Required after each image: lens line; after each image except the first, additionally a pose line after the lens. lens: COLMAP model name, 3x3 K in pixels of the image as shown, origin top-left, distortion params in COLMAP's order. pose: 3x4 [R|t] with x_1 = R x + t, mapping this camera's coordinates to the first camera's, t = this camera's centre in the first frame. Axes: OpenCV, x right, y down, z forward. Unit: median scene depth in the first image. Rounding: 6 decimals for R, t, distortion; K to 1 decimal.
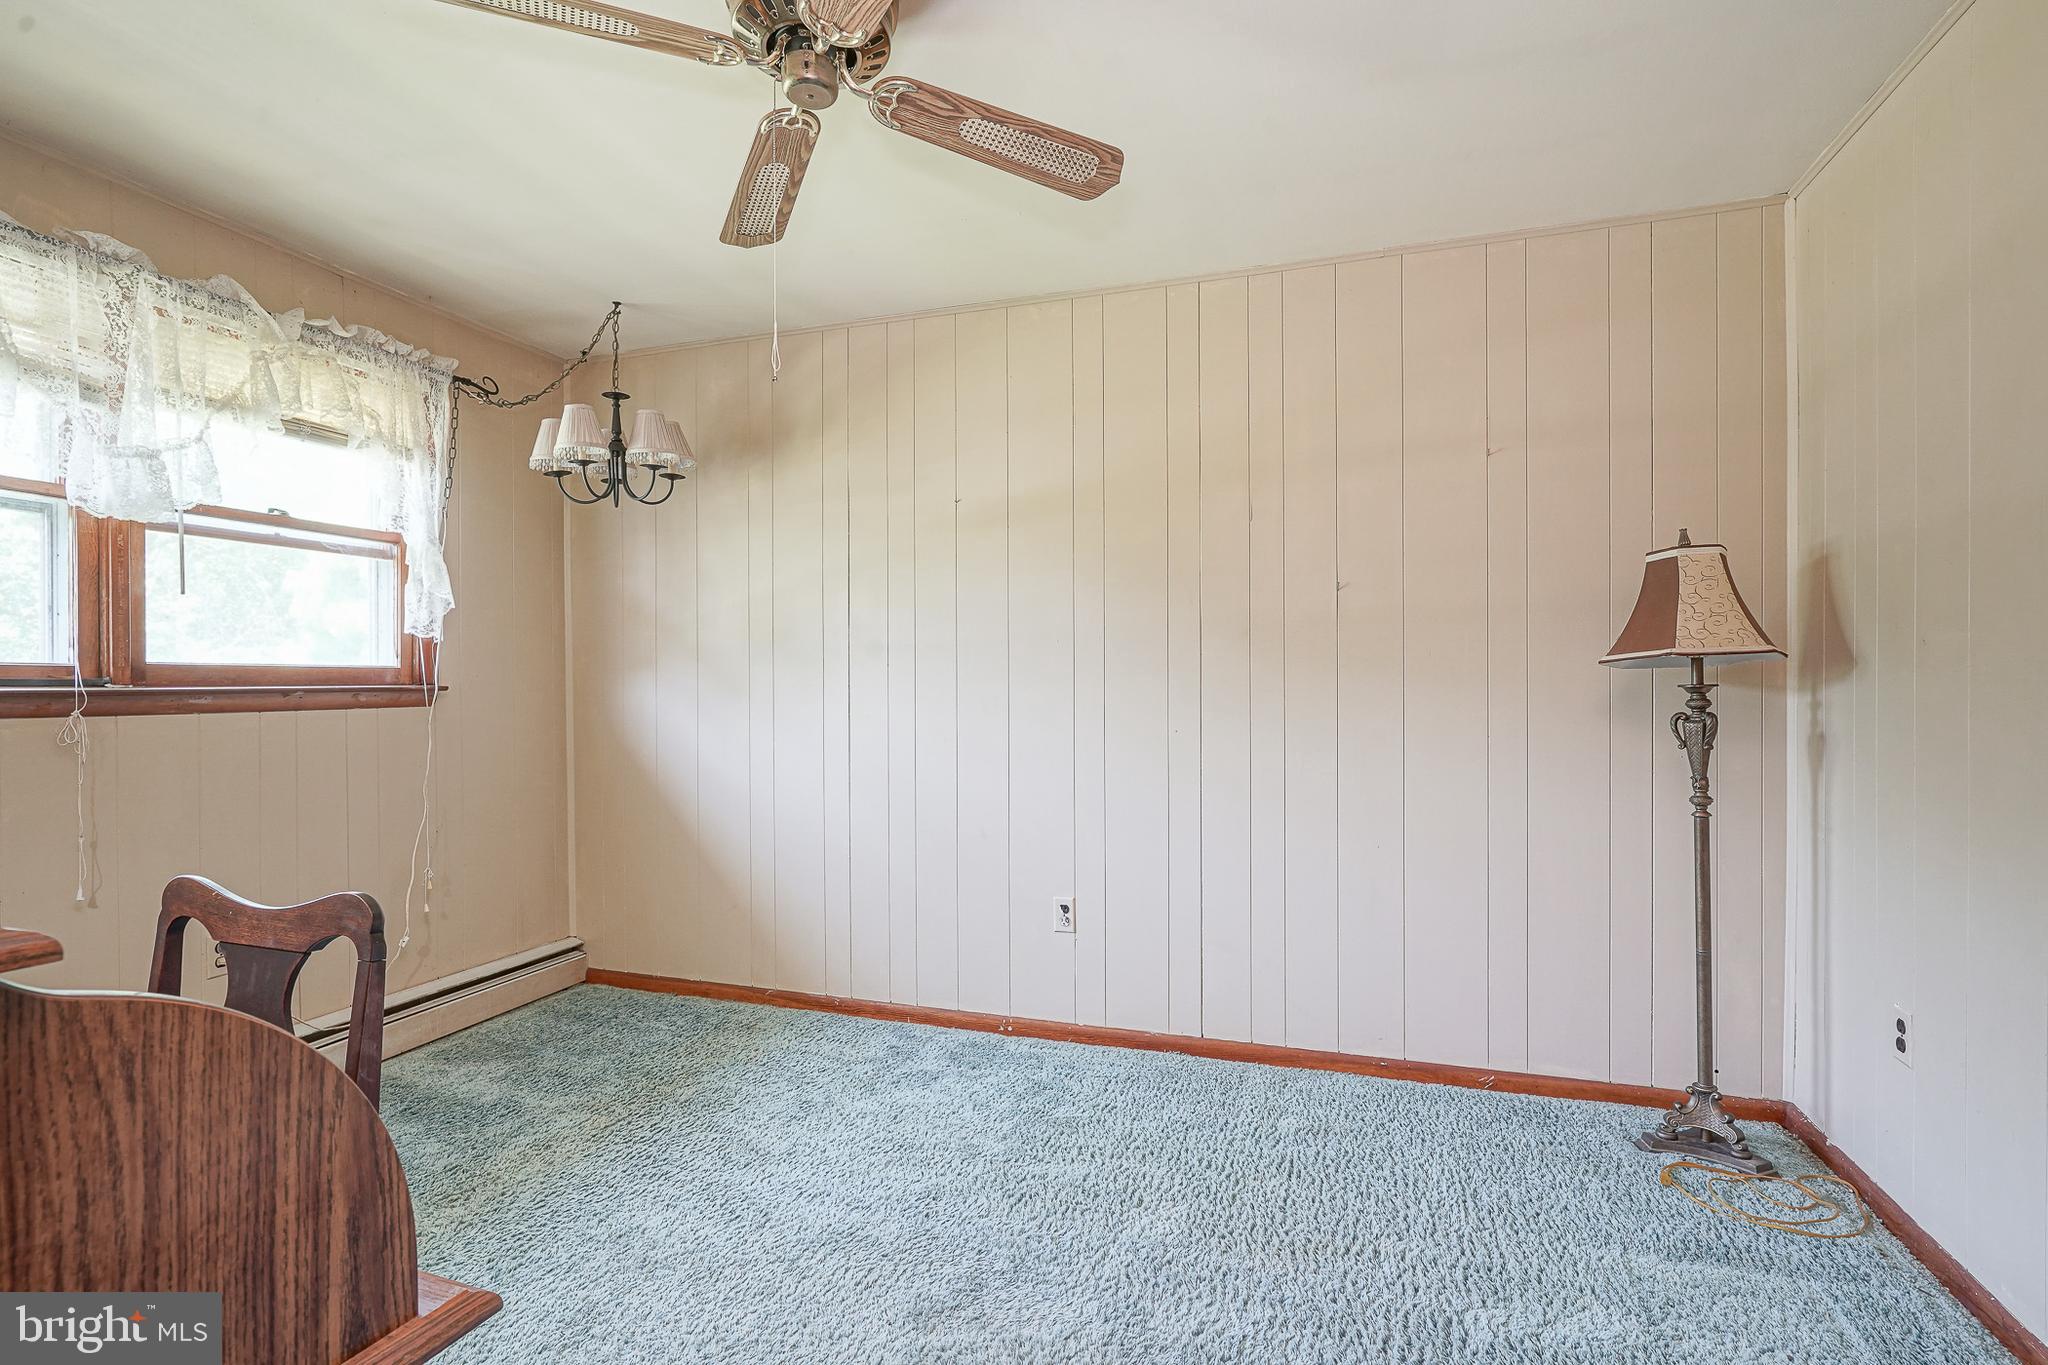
lens RADIAL K [[970.5, 0, 1069.0], [0, 970.5, 684.5], [0, 0, 1]] dist [-0.016035, 0.008738]
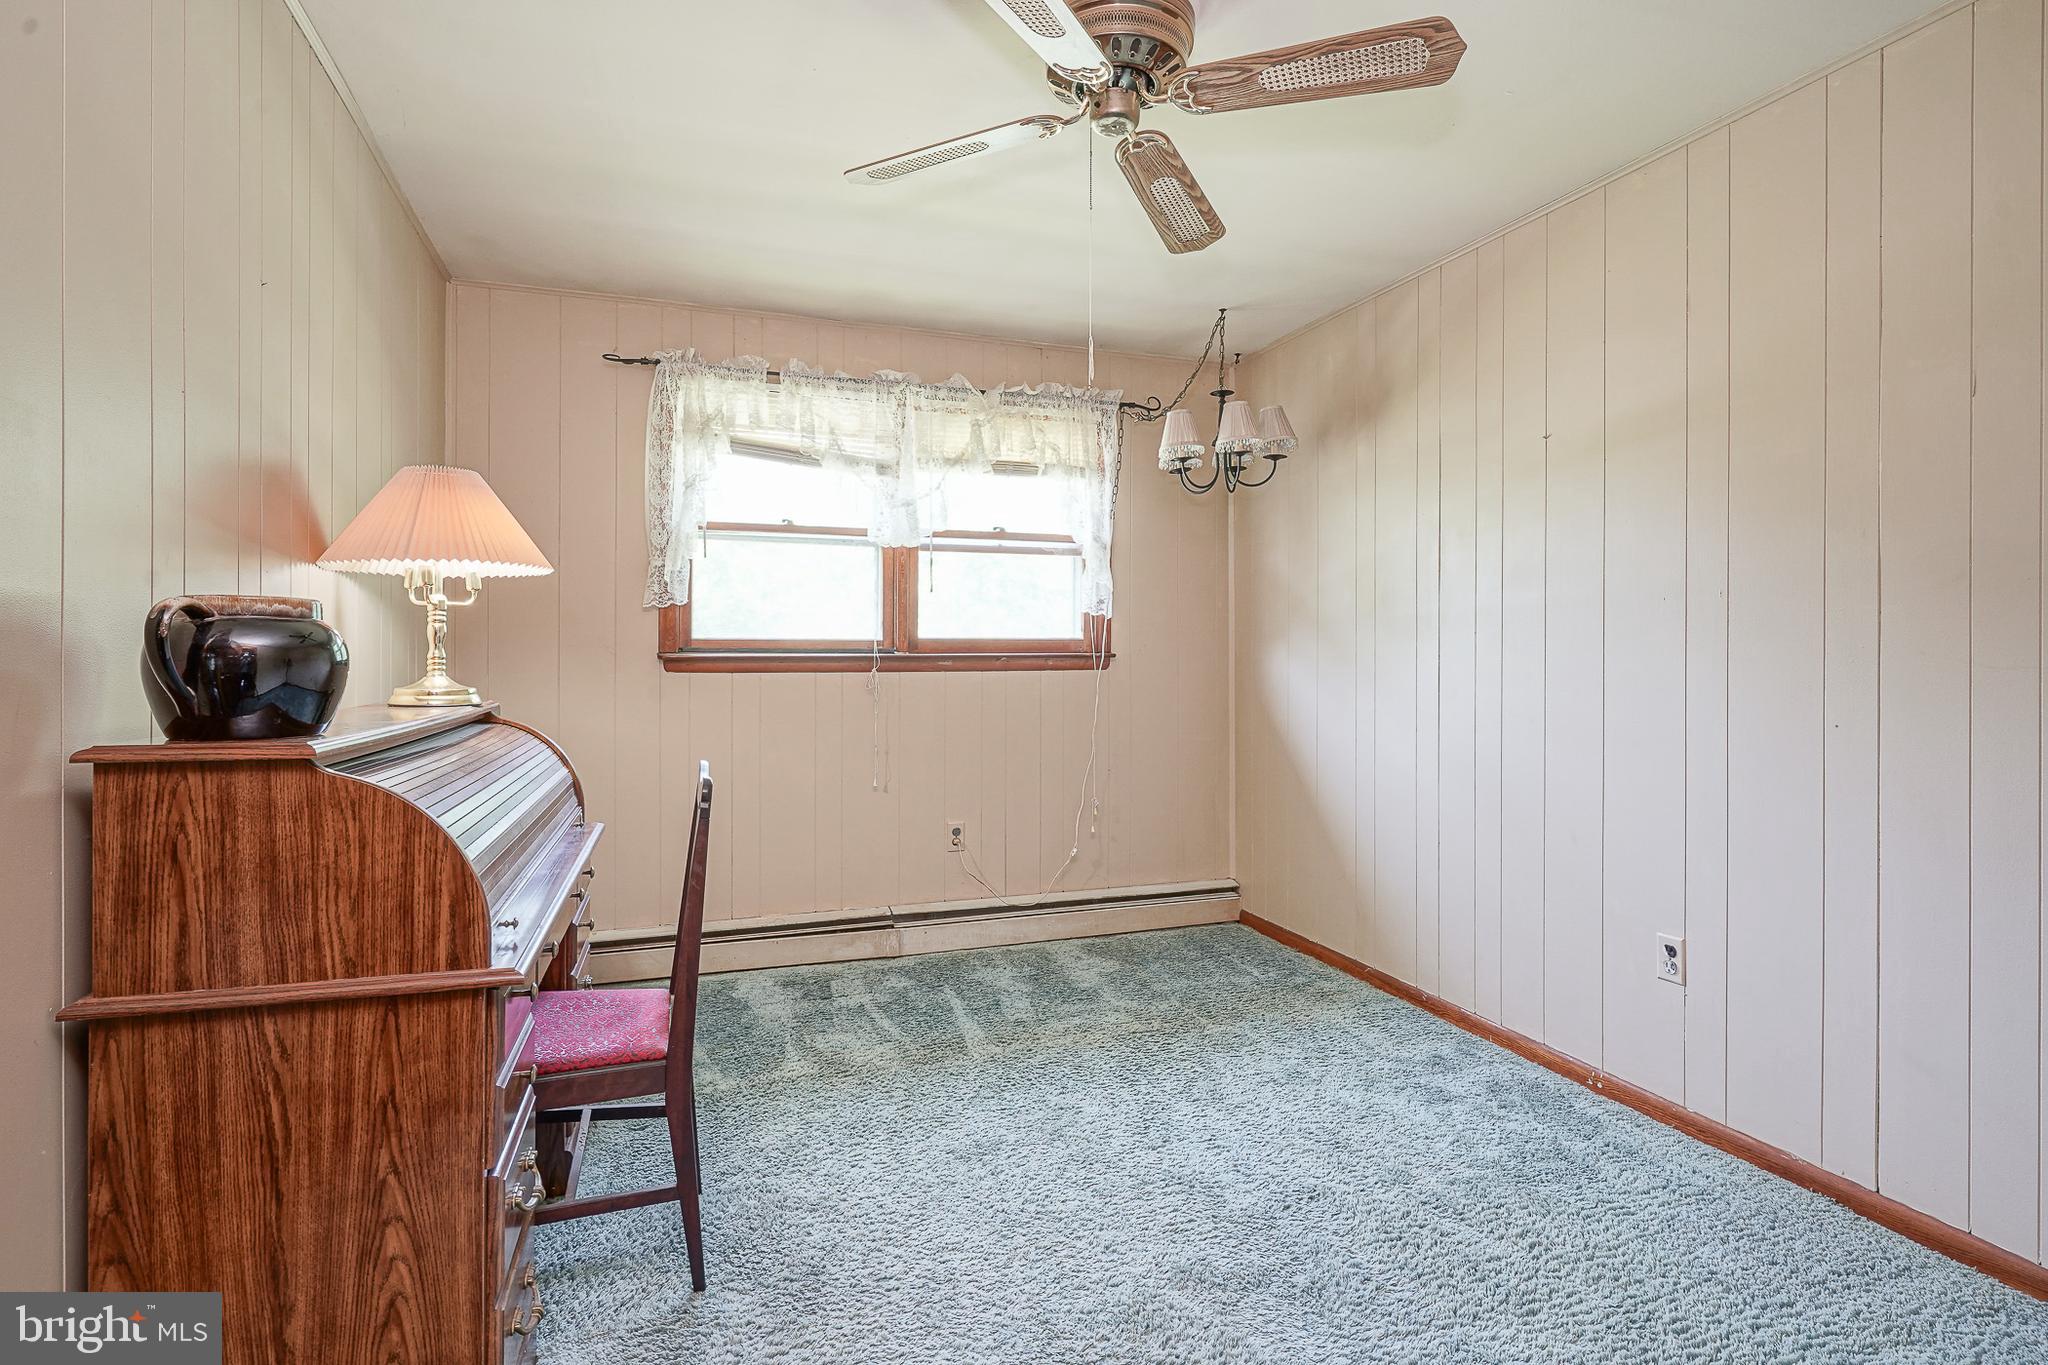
lens RADIAL K [[1040.2, 0, 1063.9], [0, 1040.2, 645.3], [0, 0, 1]] dist [-0.001411, 0.000831]
pose [[0.609838, -0.000957, -0.792525, 0.427547], [-0.003706, 0.999985, -0.004059, -0.004176], [0.792517, 0.005412, 0.609826, 0.149113]]
